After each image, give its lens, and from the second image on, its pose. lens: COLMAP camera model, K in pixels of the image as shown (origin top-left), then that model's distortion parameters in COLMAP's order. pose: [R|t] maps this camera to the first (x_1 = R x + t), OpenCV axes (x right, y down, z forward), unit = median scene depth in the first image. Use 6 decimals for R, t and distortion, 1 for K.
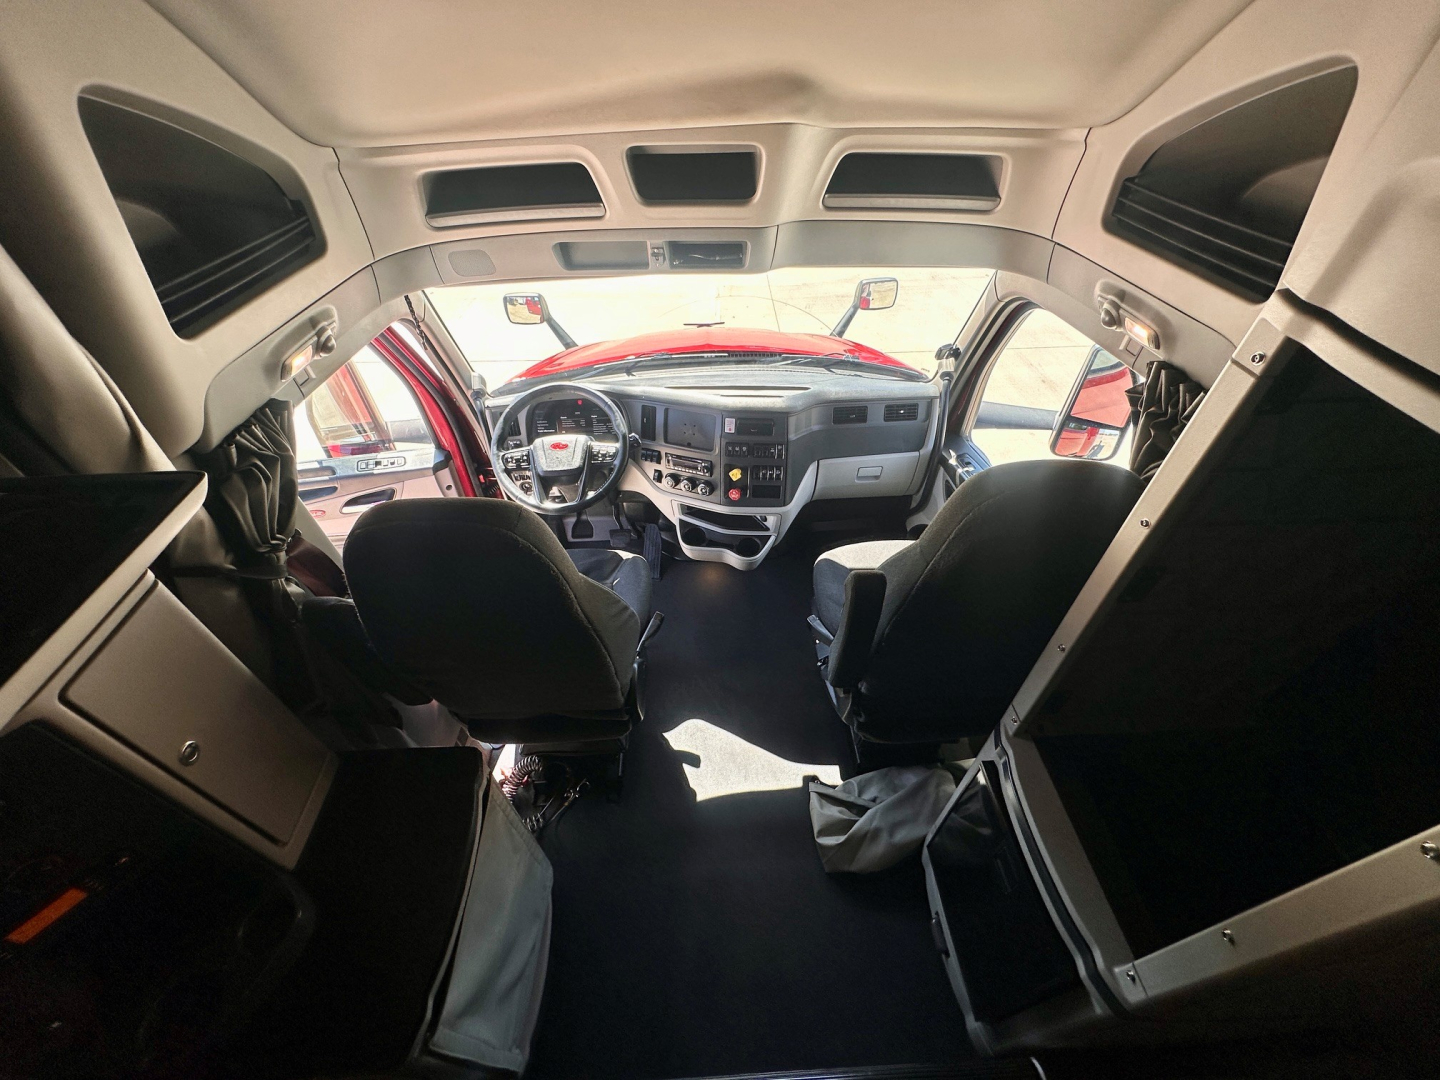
lens RADIAL K [[575.5, 0, 716.5], [0, 575.5, 537.4], [0, 0, 1]] dist [-0.007712, 0.000926]
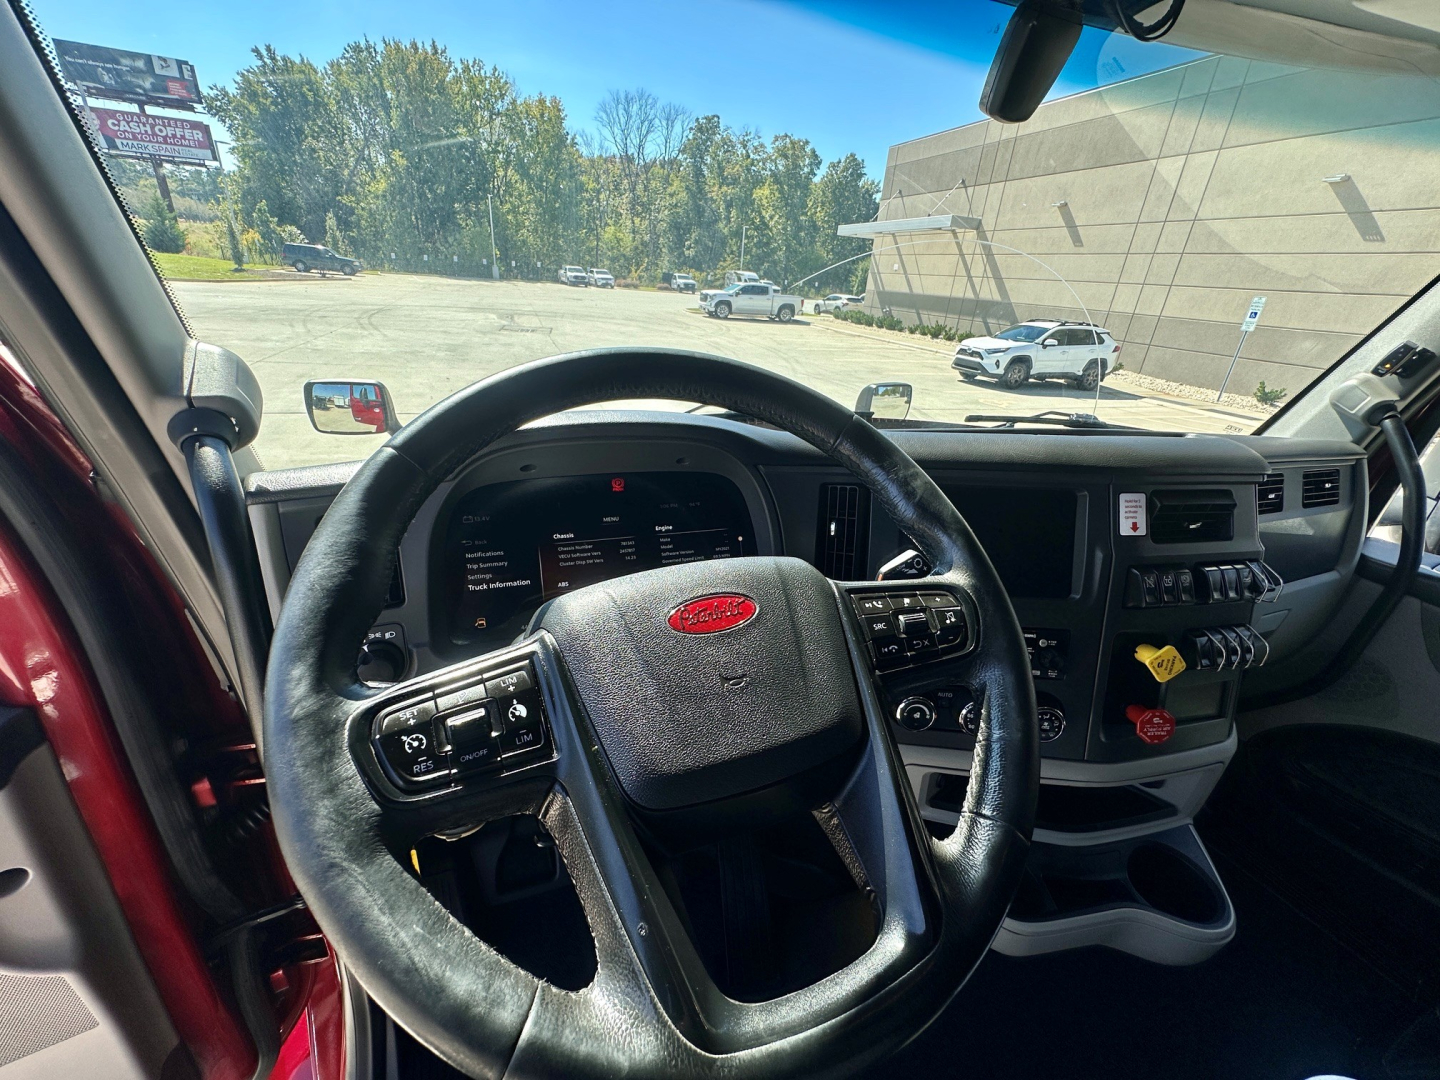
lens RADIAL K [[575.5, 0, 716.5], [0, 575.5, 537.4], [0, 0, 1]] dist [-0.007712, 0.000926]
pose [[0.951014, -0.049456, 0.305165, -0.304717], [0.140427, 0.948514, -0.283904, -0.122569], [-0.275413, 0.312850, 0.908995, 0.770274]]
